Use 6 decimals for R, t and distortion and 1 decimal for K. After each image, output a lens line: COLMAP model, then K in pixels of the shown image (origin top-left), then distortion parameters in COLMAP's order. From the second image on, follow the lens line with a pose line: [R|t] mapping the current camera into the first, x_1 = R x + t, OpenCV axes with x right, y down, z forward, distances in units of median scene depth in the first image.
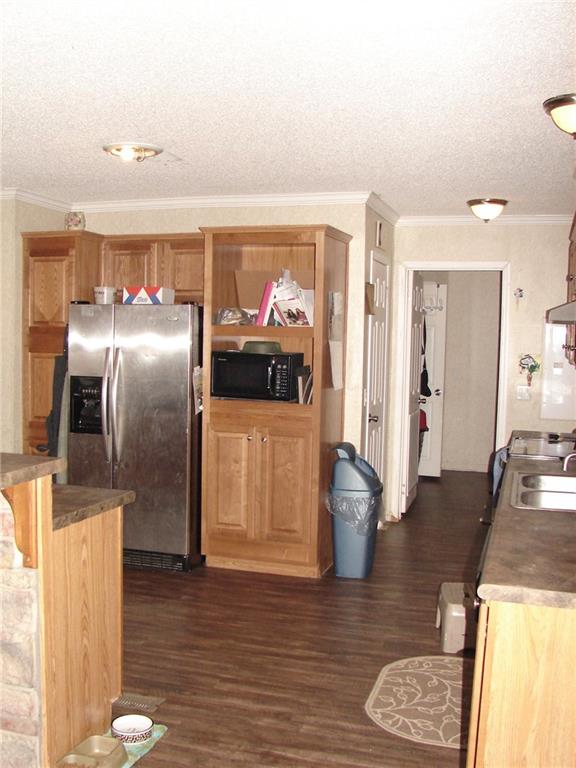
lens RADIAL K [[819.4, 0, 288.0], [0, 819.4, 384.0], [0, 0, 1]] dist [-0.172679, 0.024212]
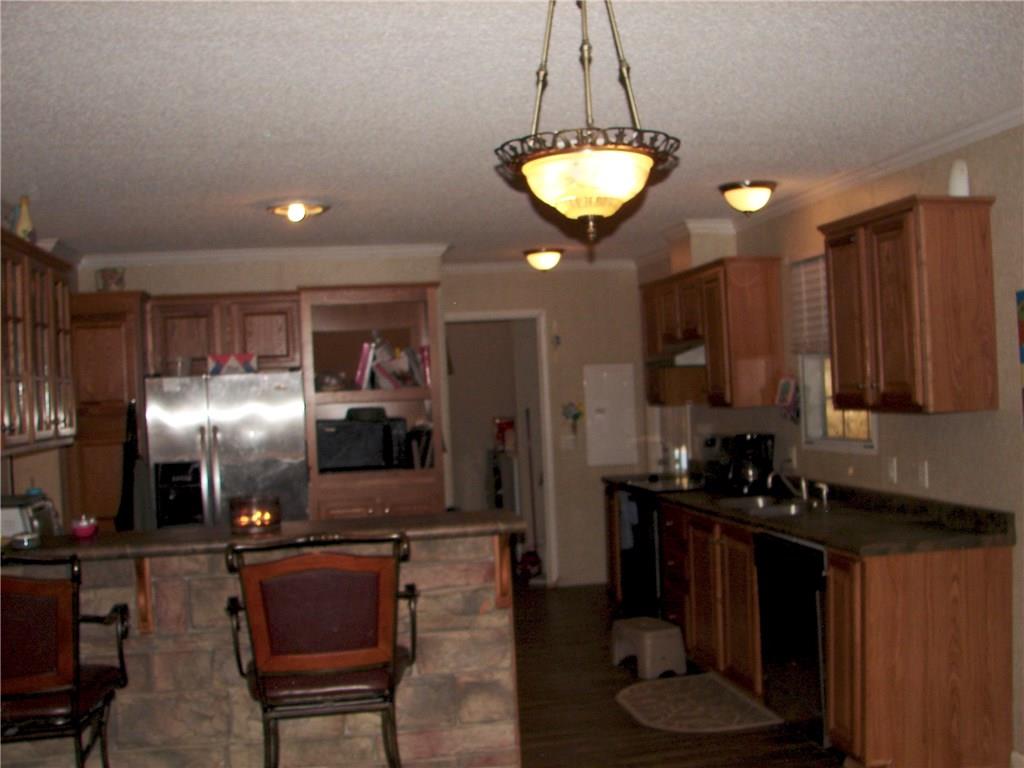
lens RADIAL K [[1092.6, 0, 512.0], [0, 1092.6, 384.0], [0, 0, 1]] dist [-0.172679, 0.024212]
pose [[0.885333, -0.062219, 0.460776, -0.445720], [0.095362, 0.994237, -0.048974, -0.001421], [-0.455073, 0.087299, 0.886164, -0.165246]]
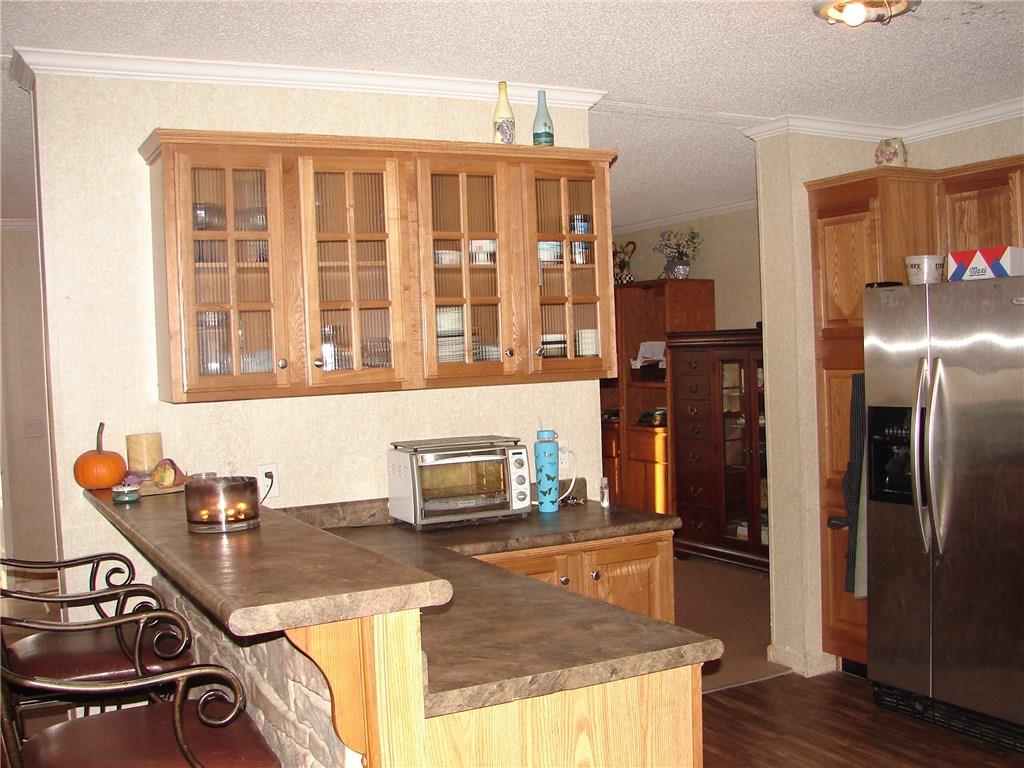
lens RADIAL K [[1092.6, 0, 512.0], [0, 1092.6, 384.0], [0, 0, 1]] dist [-0.172679, 0.024212]
pose [[0.697819, -0.024612, -0.715851, 0.119105], [0.006958, 0.999595, -0.027584, -0.006659], [0.716241, 0.014268, 0.697707, 0.246380]]
